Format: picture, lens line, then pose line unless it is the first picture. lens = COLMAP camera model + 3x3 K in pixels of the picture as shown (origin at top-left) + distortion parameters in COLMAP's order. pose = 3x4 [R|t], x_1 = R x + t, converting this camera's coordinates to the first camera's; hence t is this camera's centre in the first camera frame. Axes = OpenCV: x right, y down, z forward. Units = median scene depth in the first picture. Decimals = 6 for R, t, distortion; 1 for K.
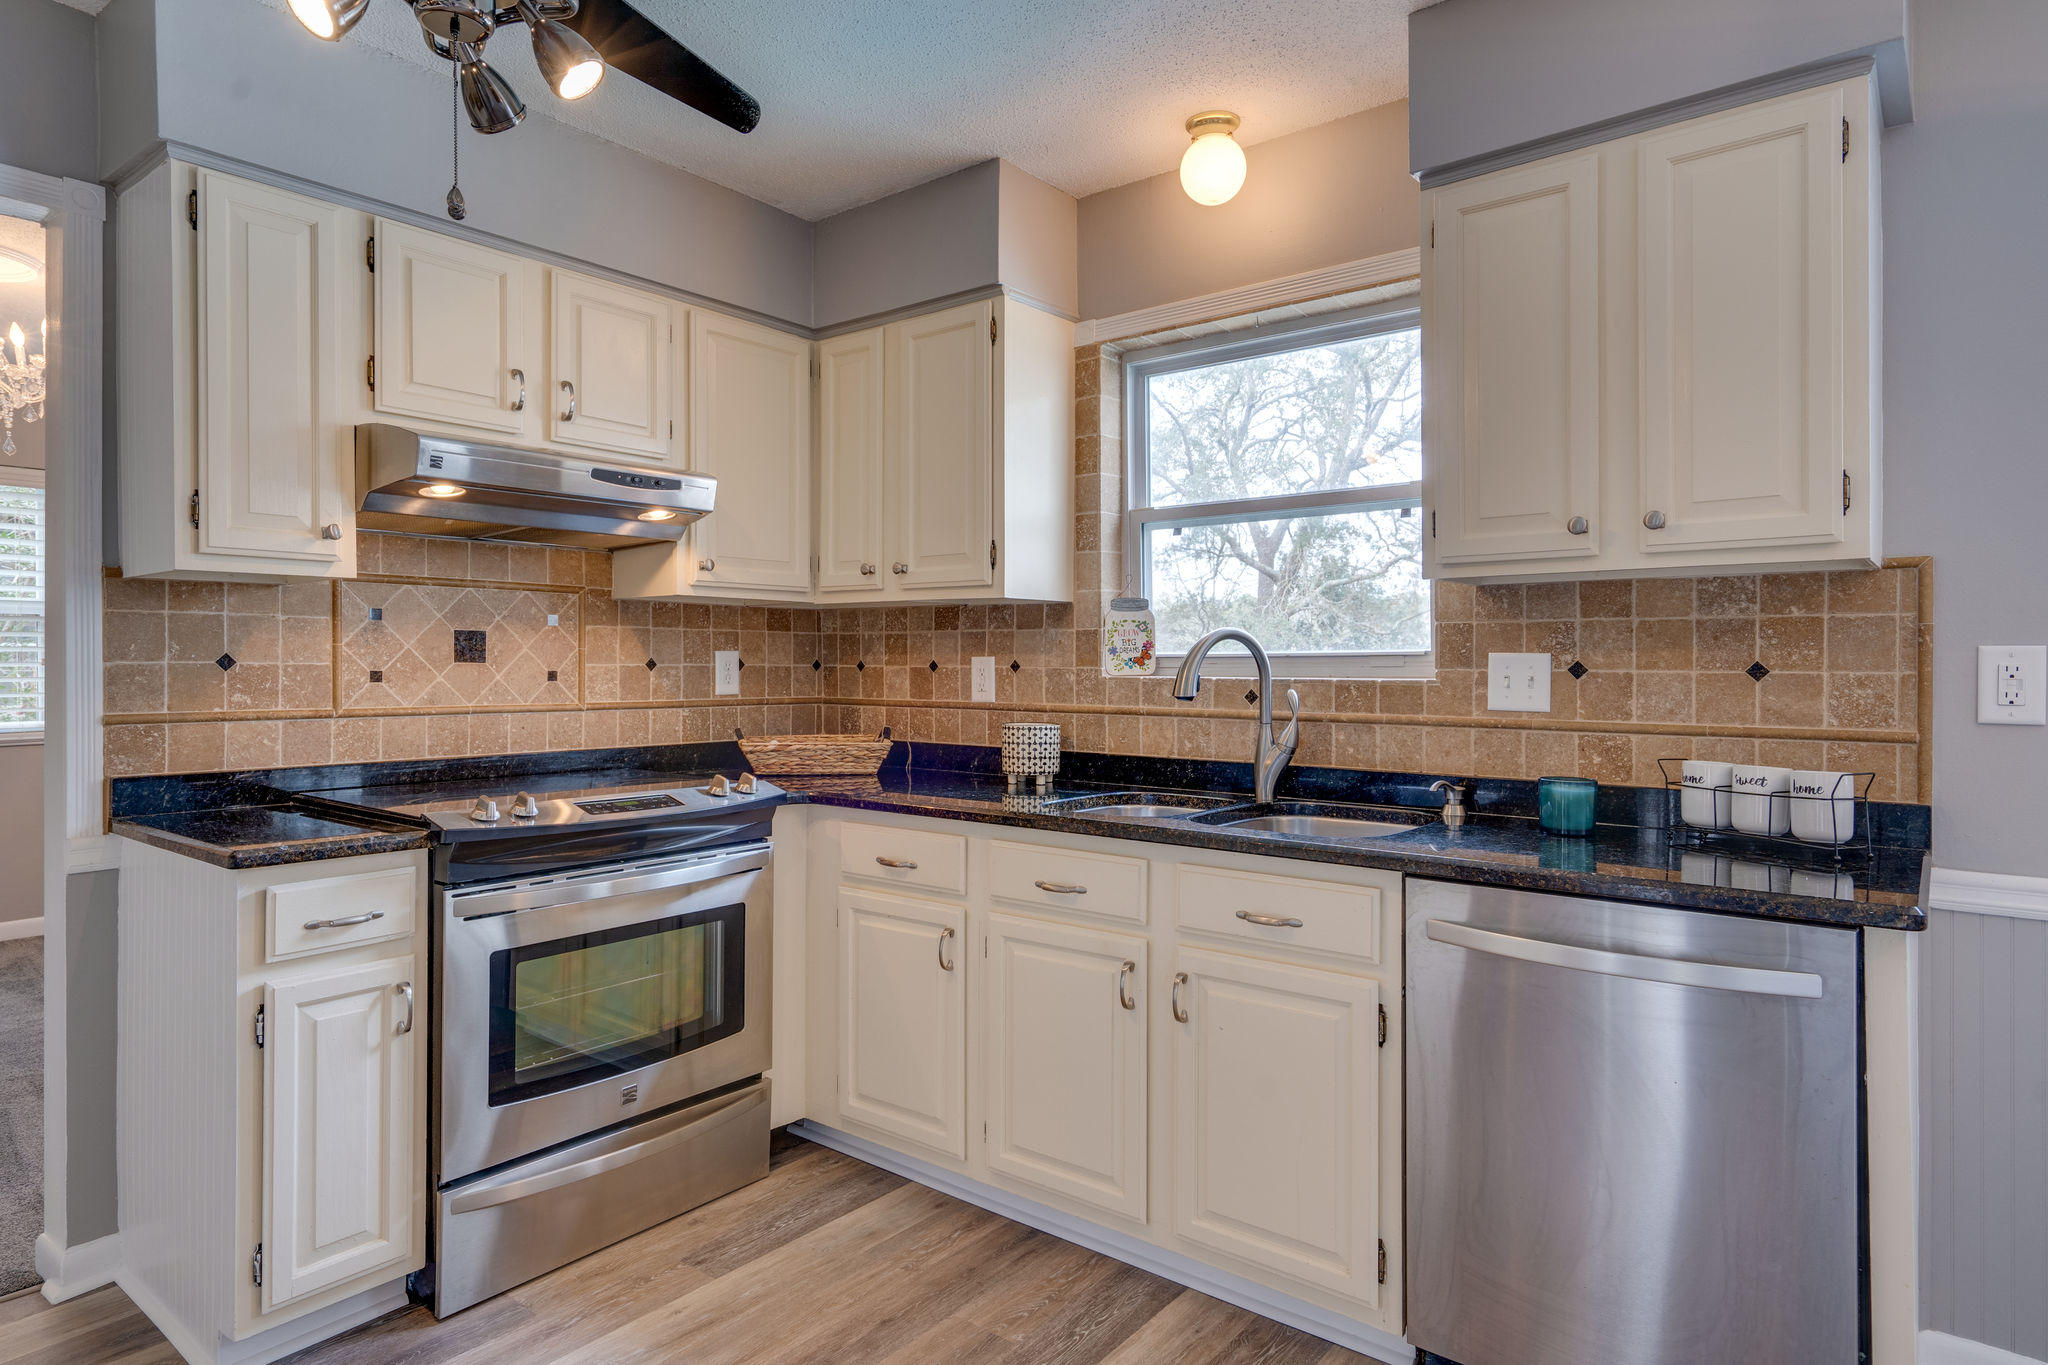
lens RADIAL K [[1165.1, 0, 1024.3], [0, 1165.1, 652.6], [0, 0, 1]] dist [0.002489, 0.000650]
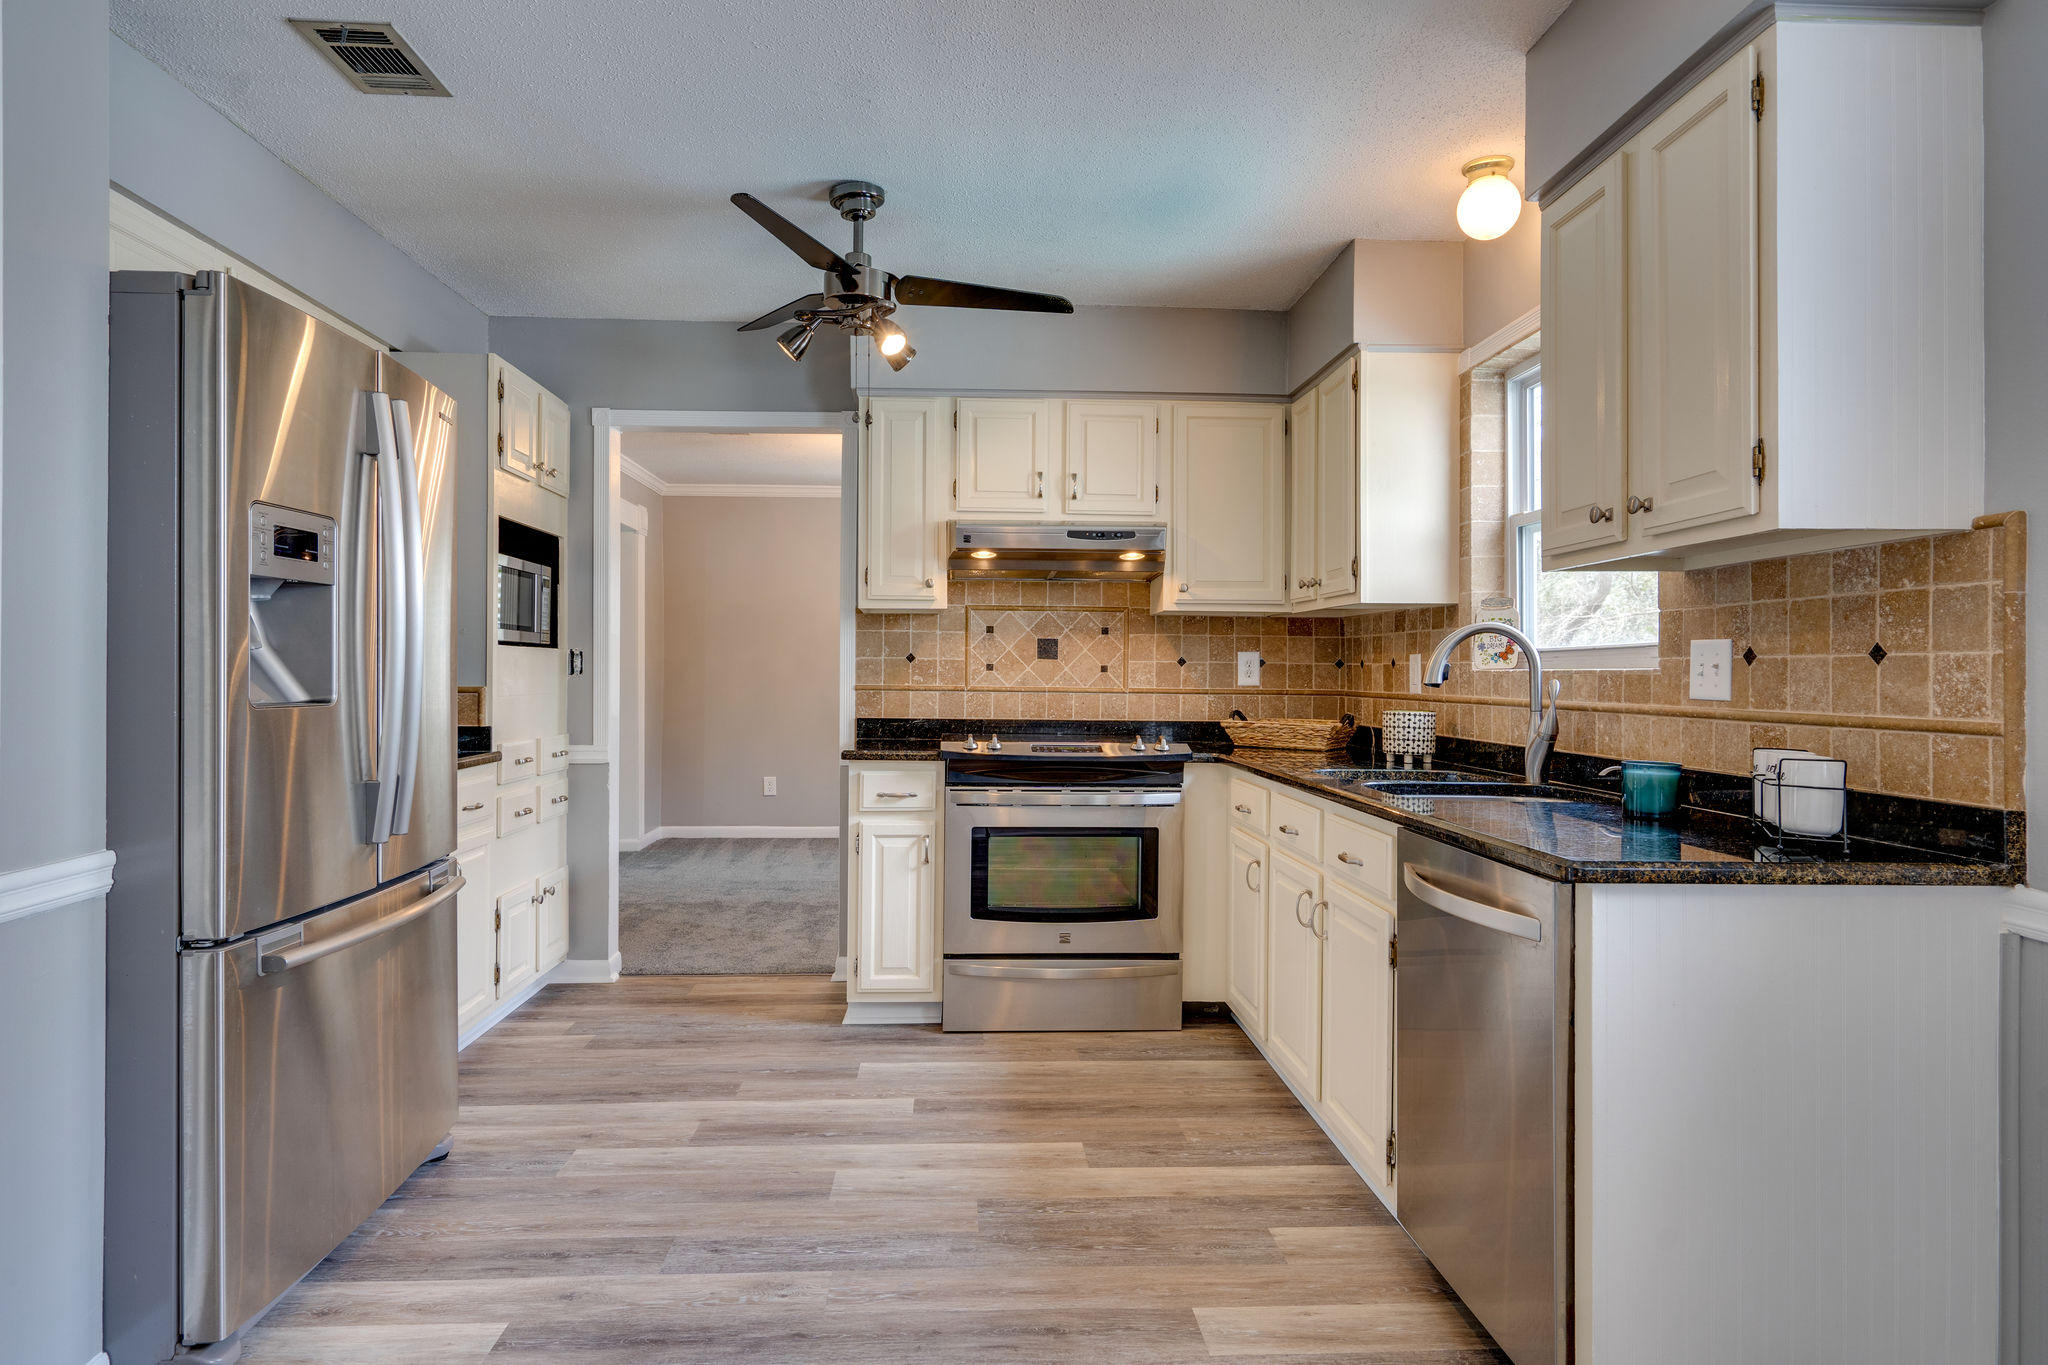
lens RADIAL K [[1165.1, 0, 1024.3], [0, 1165.1, 652.6], [0, 0, 1]] dist [0.002489, 0.000650]
pose [[0.665800, -0.010284, -0.746059, 0.726648], [-0.000446, 0.999899, -0.014181, 0.023733], [0.746130, 0.009775, 0.665729, -0.062035]]
